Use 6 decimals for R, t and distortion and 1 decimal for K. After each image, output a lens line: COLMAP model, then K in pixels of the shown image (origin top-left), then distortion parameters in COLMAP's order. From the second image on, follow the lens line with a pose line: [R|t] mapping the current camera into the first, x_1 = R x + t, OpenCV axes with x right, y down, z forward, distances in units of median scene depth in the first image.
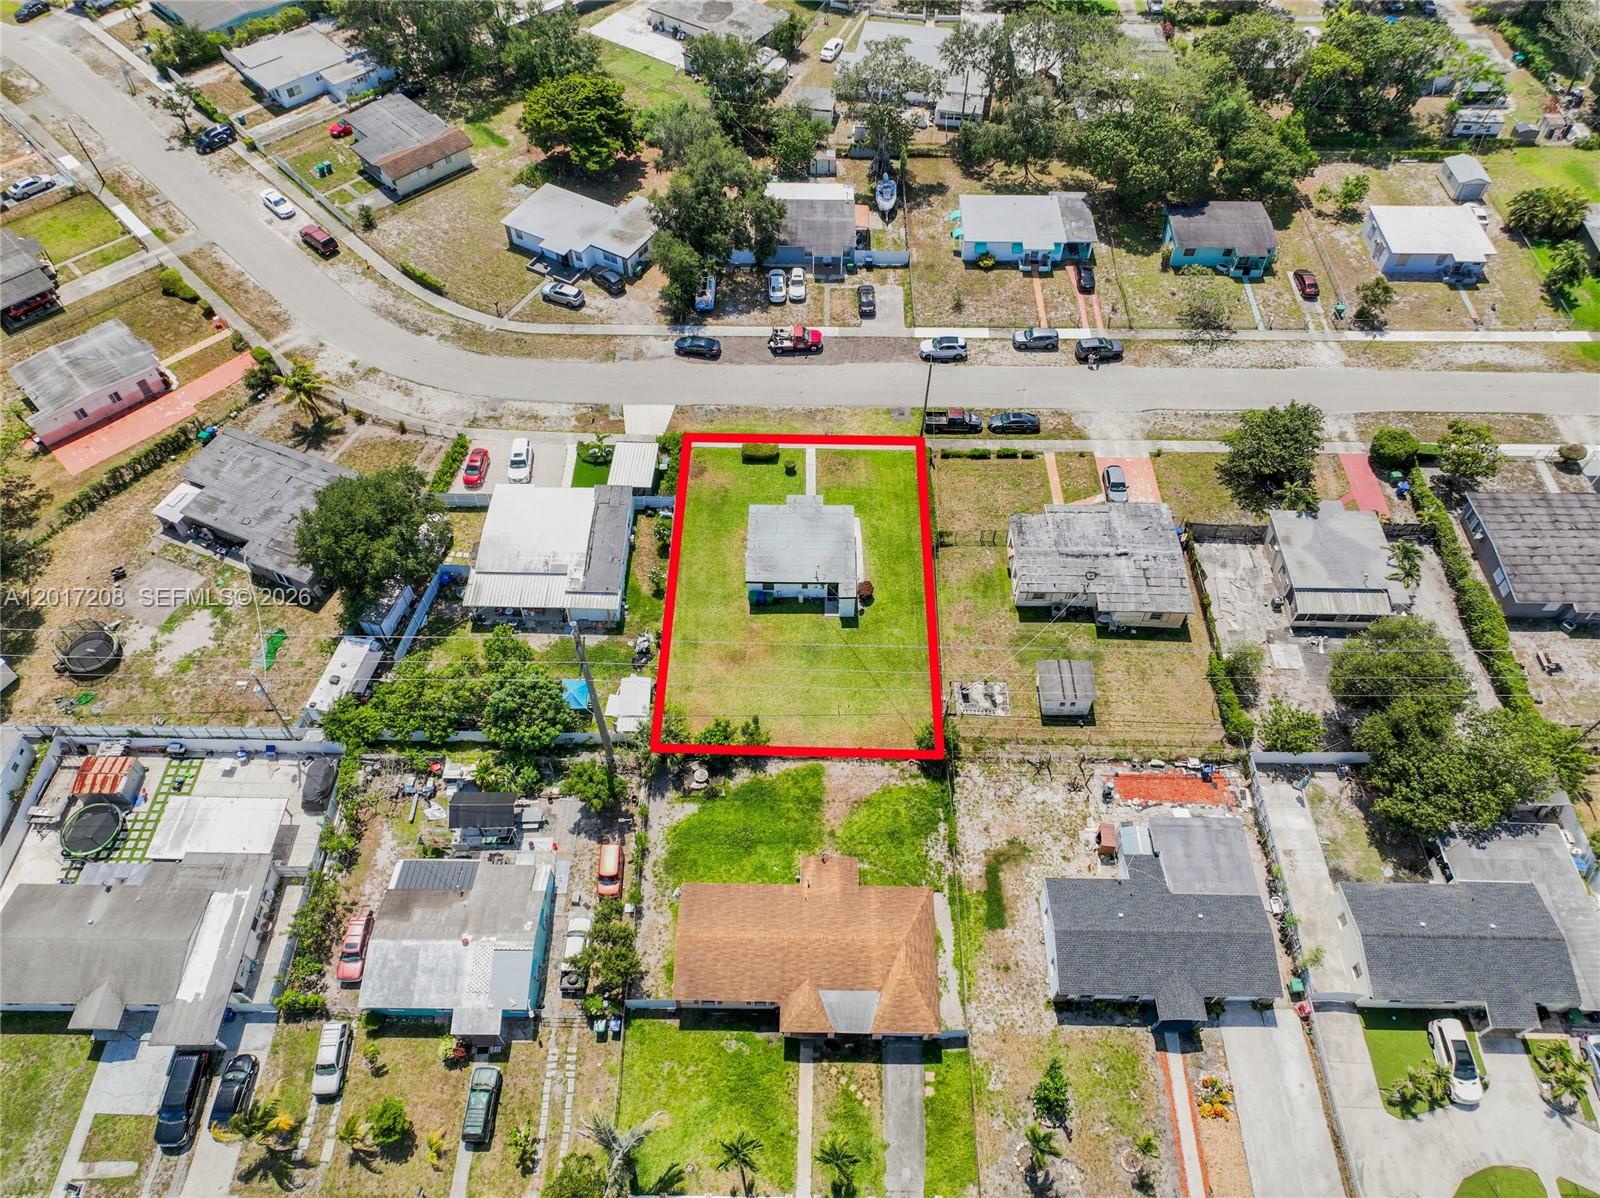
lens RADIAL K [[1115.3, 0, 797.1], [0, 1115.3, 593.6], [0, 0, 1]] dist [-0.008040, 0.029793]
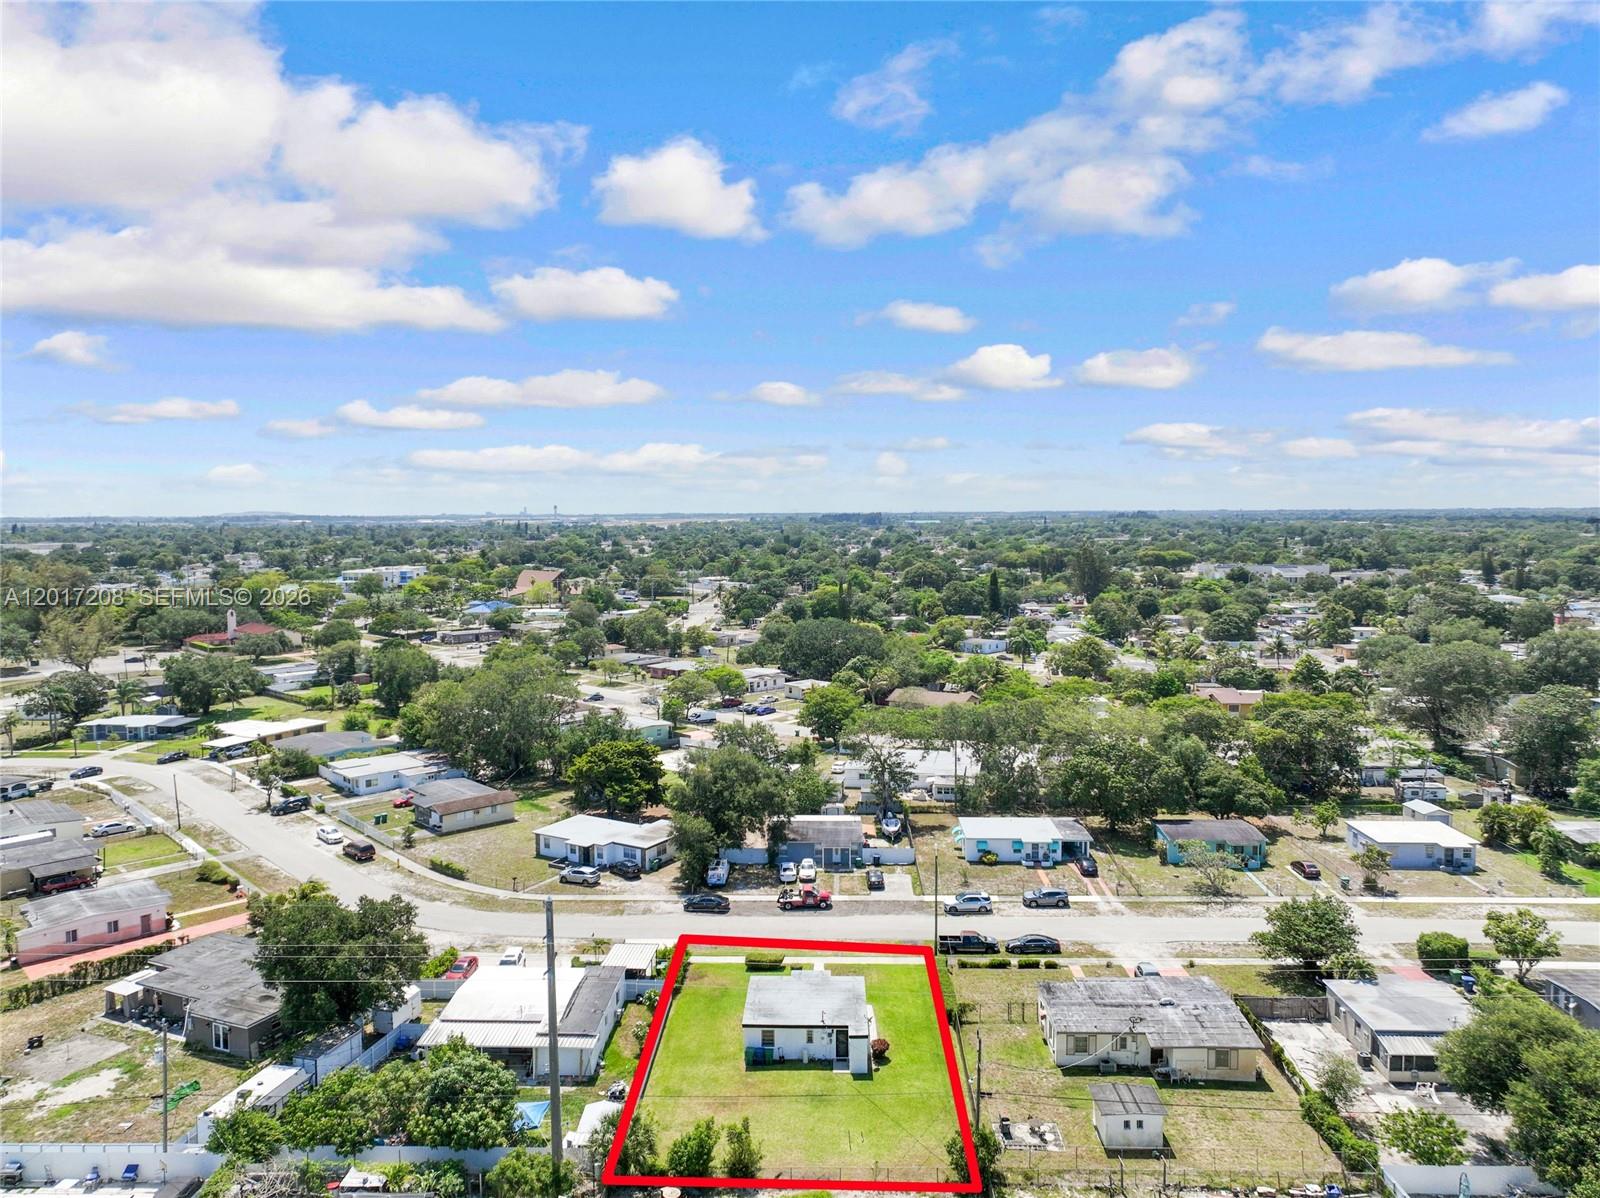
lens RADIAL K [[1115.3, 0, 797.1], [0, 1115.3, 593.6], [0, 0, 1]] dist [-0.008040, 0.029793]
pose [[0.999739, -0.009430, -0.020788, 0.017187], [-0.009368, 0.660969, -0.750354, 0.389440], [0.020816, 0.750354, 0.660709, 0.149587]]
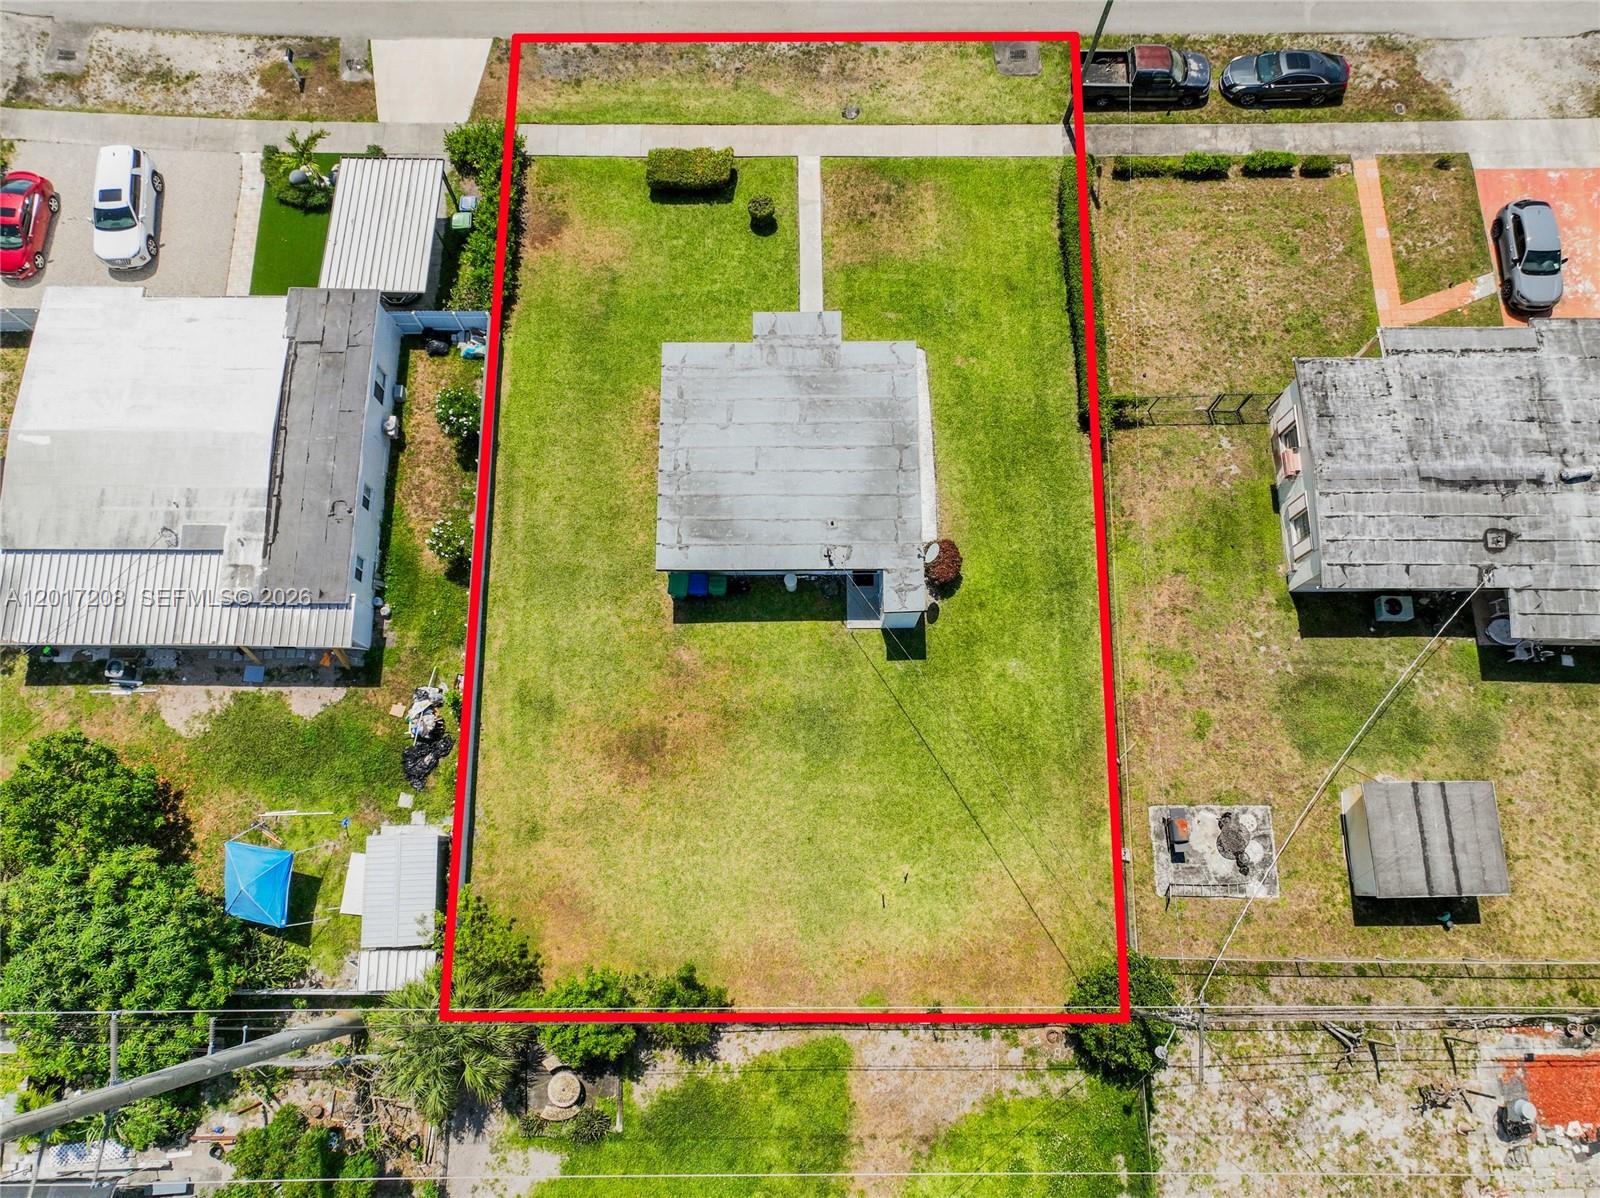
lens RADIAL K [[1124.5, 0, 800.0], [0, 1124.5, 599.0], [0, 0, 1]] dist [-0.005266, 0.022782]
pose [[0.999879, -0.015583, -0.000084, 0.006216], [0.014426, 0.923578, 0.383140, -0.145617], [-0.005893, -0.383094, 0.923690, 0.561136]]
